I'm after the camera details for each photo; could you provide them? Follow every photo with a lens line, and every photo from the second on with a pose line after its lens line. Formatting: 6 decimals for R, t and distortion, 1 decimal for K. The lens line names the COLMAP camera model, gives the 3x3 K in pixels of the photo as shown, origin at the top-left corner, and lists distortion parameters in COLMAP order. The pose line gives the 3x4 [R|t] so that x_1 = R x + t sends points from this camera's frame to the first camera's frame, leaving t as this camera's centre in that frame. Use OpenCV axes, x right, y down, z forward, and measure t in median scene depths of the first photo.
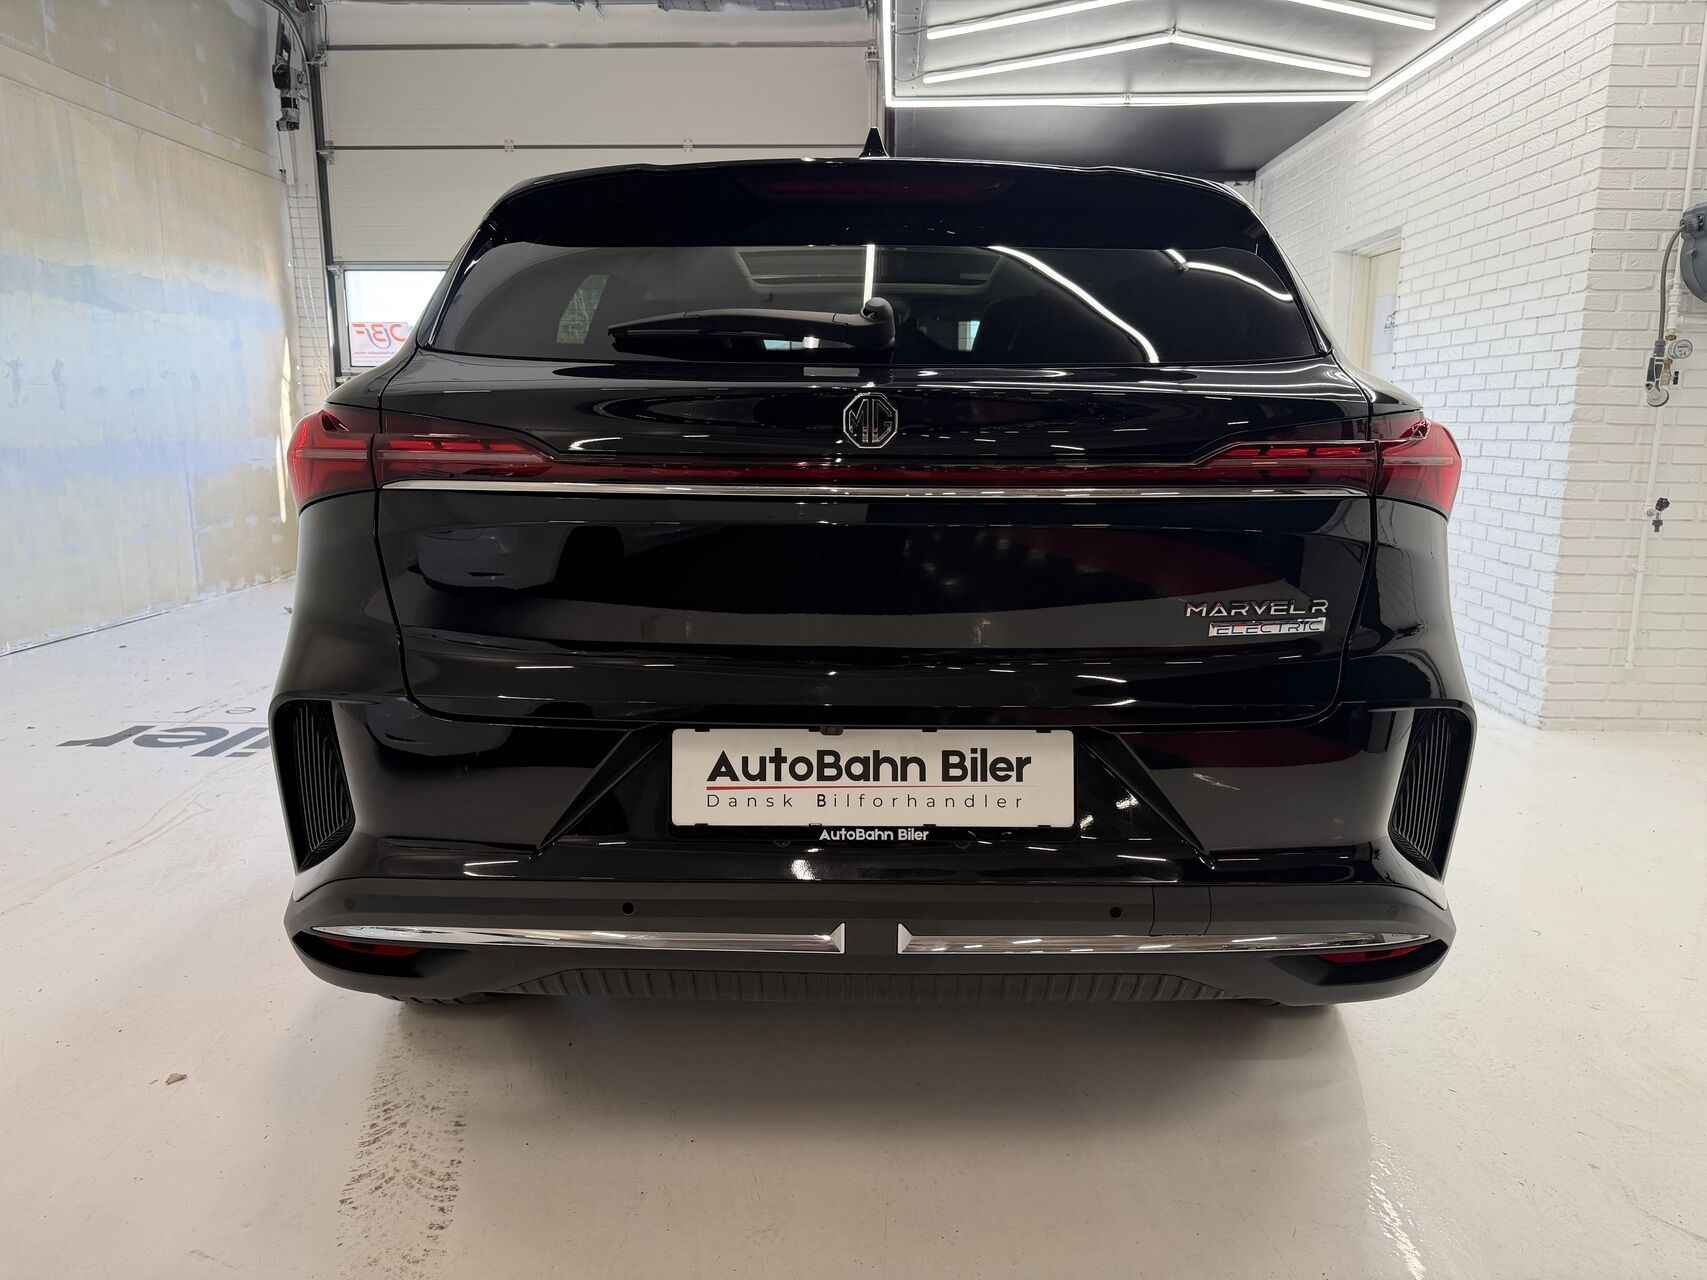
lens RADIAL K [[1200.1, 0, 834.3], [0, 1200.1, 622.3], [0, 0, 1]] dist [0.001804, -0.003526]
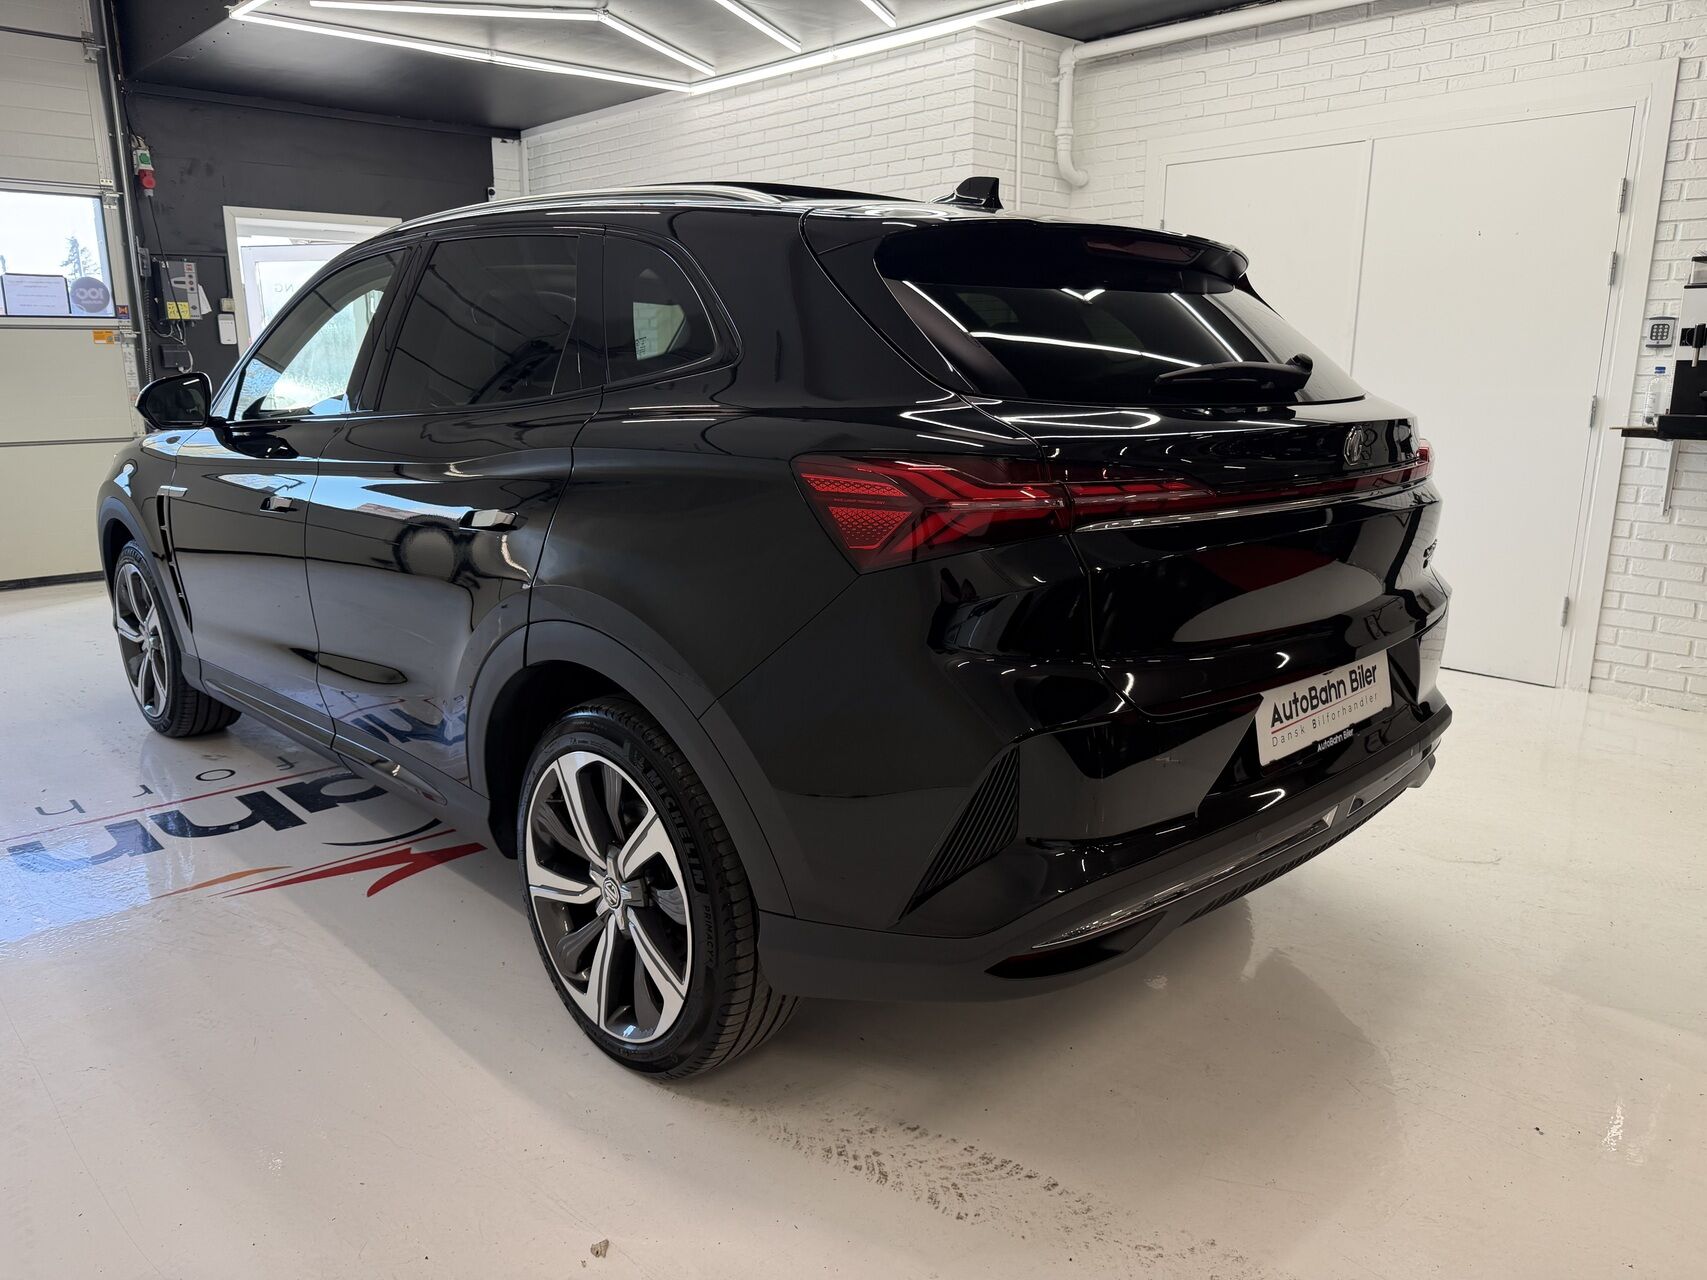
lens RADIAL K [[1210.3, 0, 853.5], [0, 1210.3, 640.0], [0, 0, 1]] dist [0.001098, -0.010315]
pose [[0.710851, -0.166765, 0.683286, -0.901832], [0.123936, 0.985982, 0.111707, -0.114257], [-0.692337, 0.005276, 0.721555, 0.246344]]
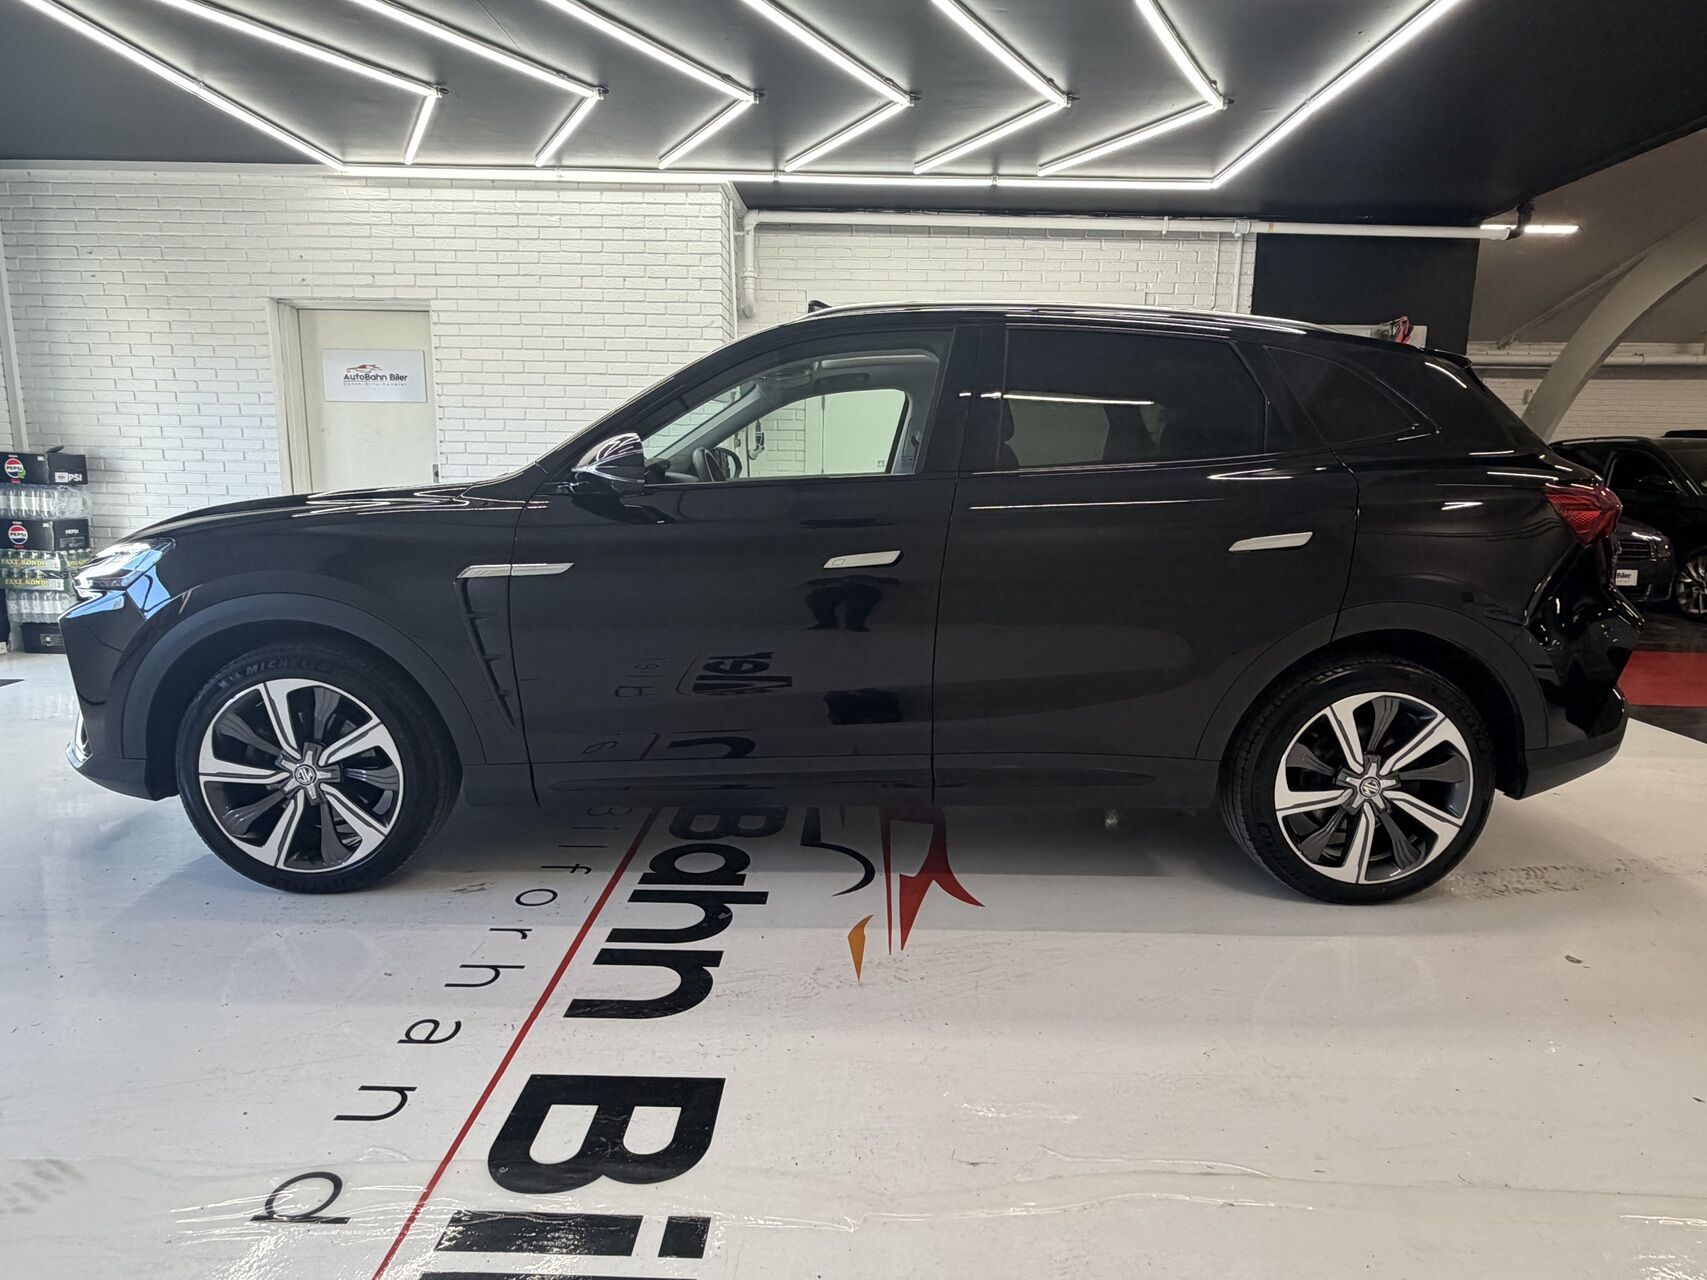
lens RADIAL K [[971.5, 0, 853.5], [0, 971.5, 640.0], [0, 0, 1]] dist [-0.003936, 0.000591]
pose [[-0.007208, -0.185308, 0.982654, -1.523002], [0.153116, 0.970887, 0.184212, -0.311512], [-0.988182, 0.151787, 0.021375, 1.667519]]
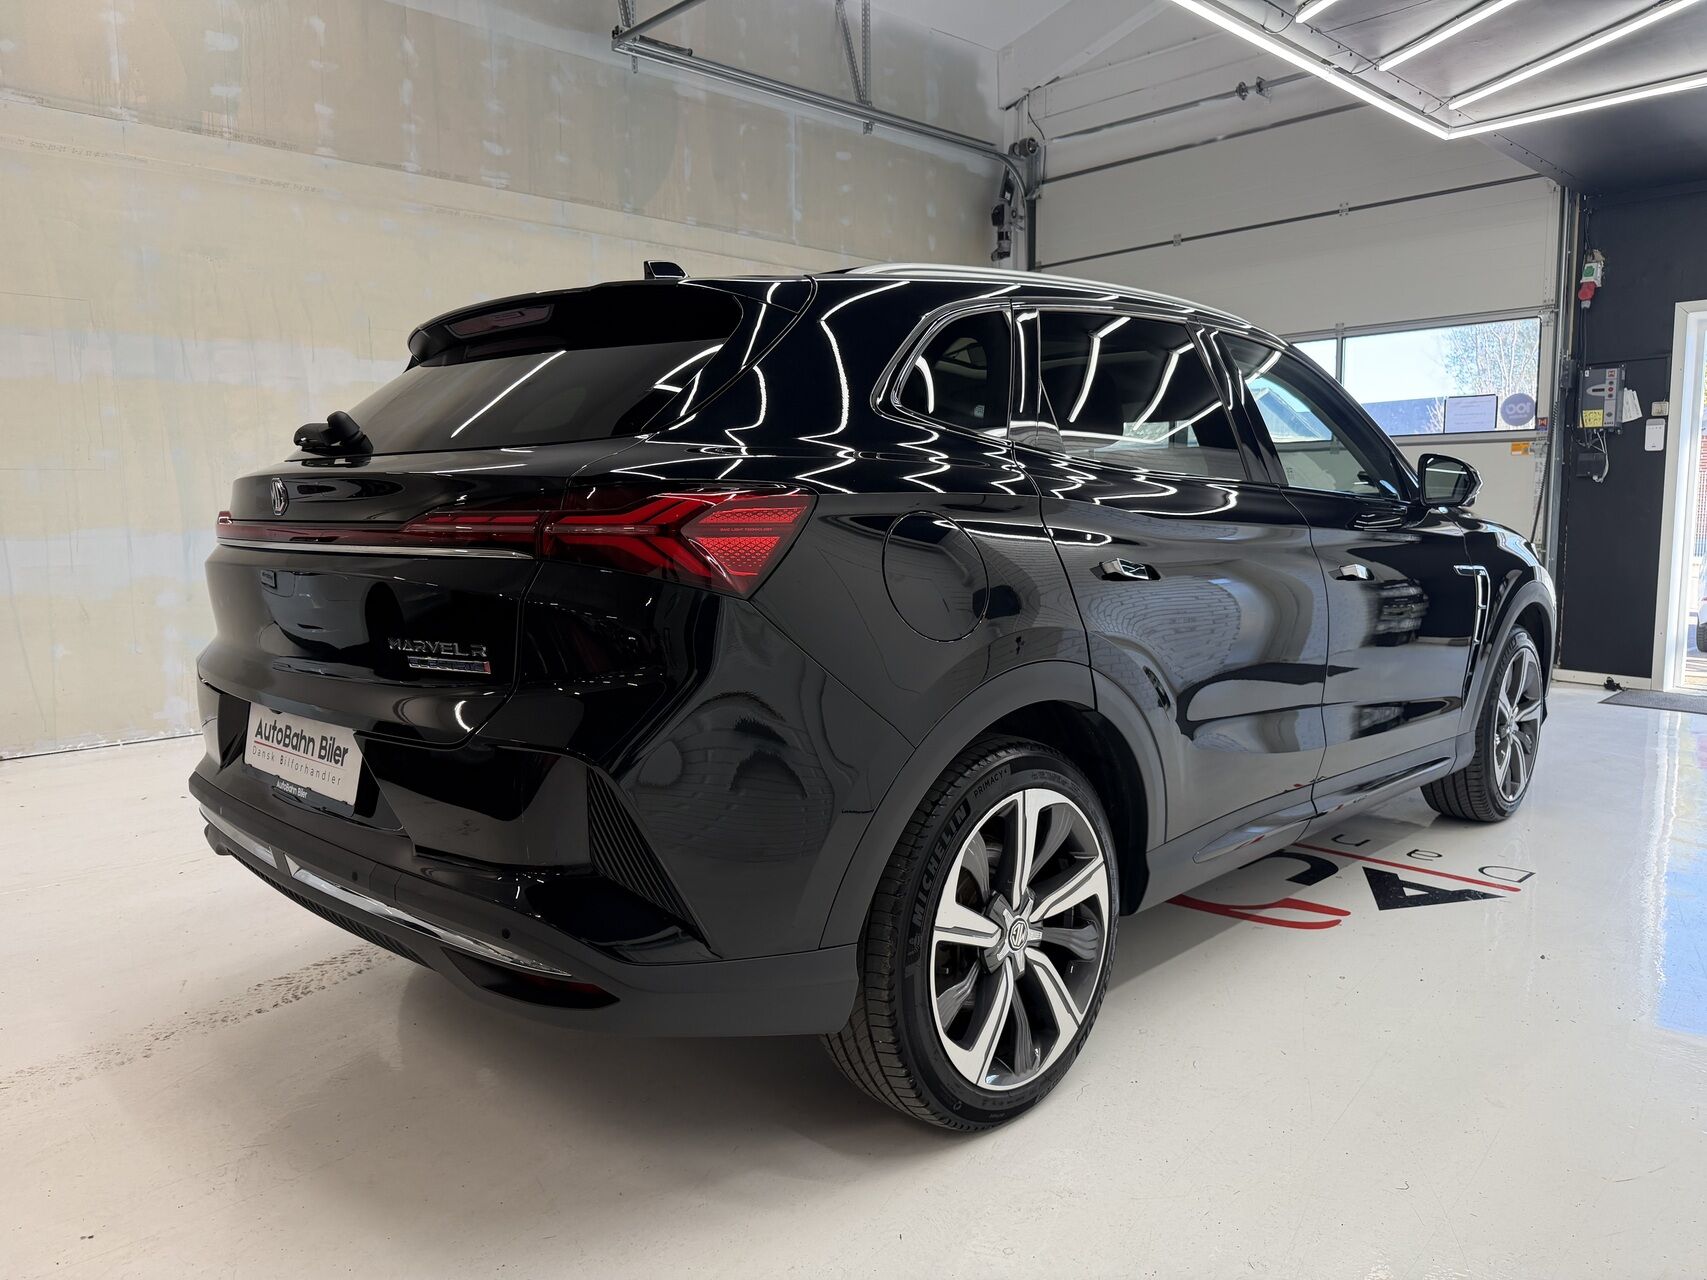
lens RADIAL K [[1210.3, 0, 853.5], [0, 1210.3, 640.0], [0, 0, 1]] dist [0.001098, -0.010315]
pose [[0.716391, 0.065176, -0.694648, 1.010511], [-0.103500, 0.994539, -0.013426, -0.031881], [0.689980, 0.081515, 0.719224, 0.282155]]
